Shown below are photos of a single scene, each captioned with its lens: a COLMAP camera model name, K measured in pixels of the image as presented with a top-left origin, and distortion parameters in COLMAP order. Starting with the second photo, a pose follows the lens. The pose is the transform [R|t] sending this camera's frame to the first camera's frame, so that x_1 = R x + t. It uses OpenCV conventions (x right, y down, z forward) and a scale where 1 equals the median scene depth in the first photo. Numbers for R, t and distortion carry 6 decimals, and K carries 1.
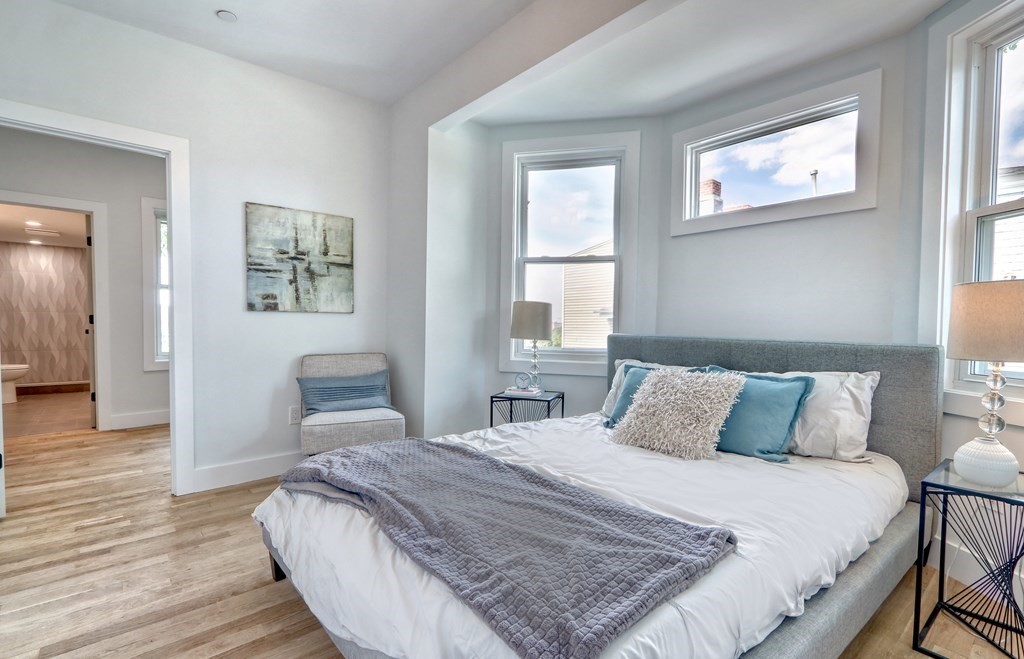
lens RADIAL K [[470.5, 0, 512.0], [0, 470.5, 329.5], [0, 0, 1]] dist [0.001102, 0.000239]
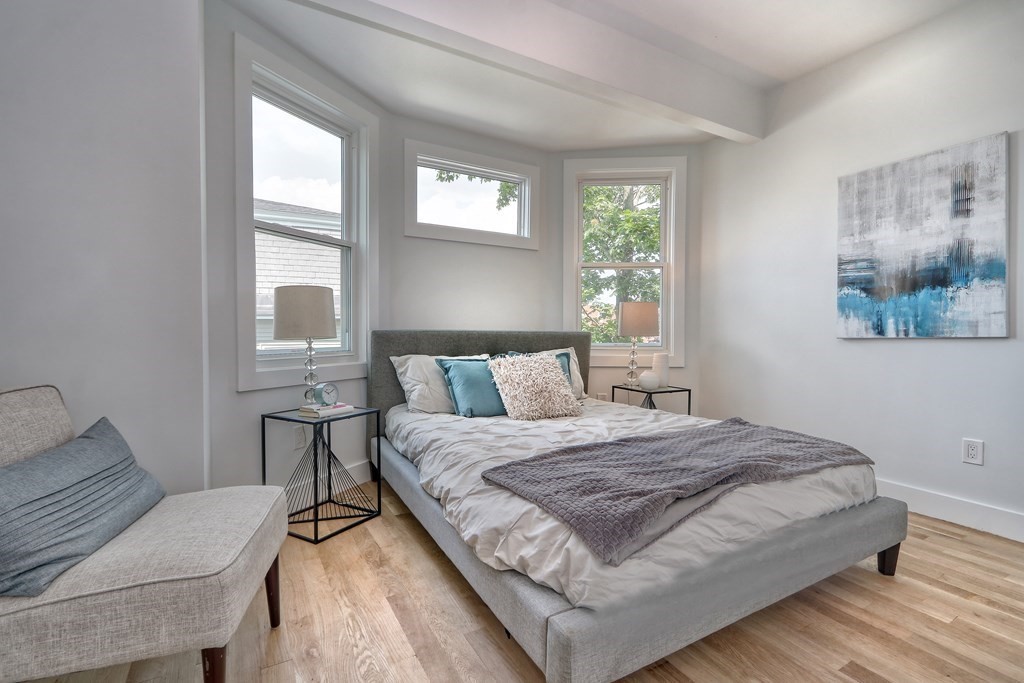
lens RADIAL K [[468.6, 0, 512.0], [0, 468.6, 341.5], [0, 0, 1]] dist [-0.003029, -0.000928]
pose [[0.189103, -0.053941, 0.980475, -0.705822], [-0.001369, 0.998475, 0.055195, -0.019047], [-0.981956, -0.011780, 0.188741, 0.597209]]
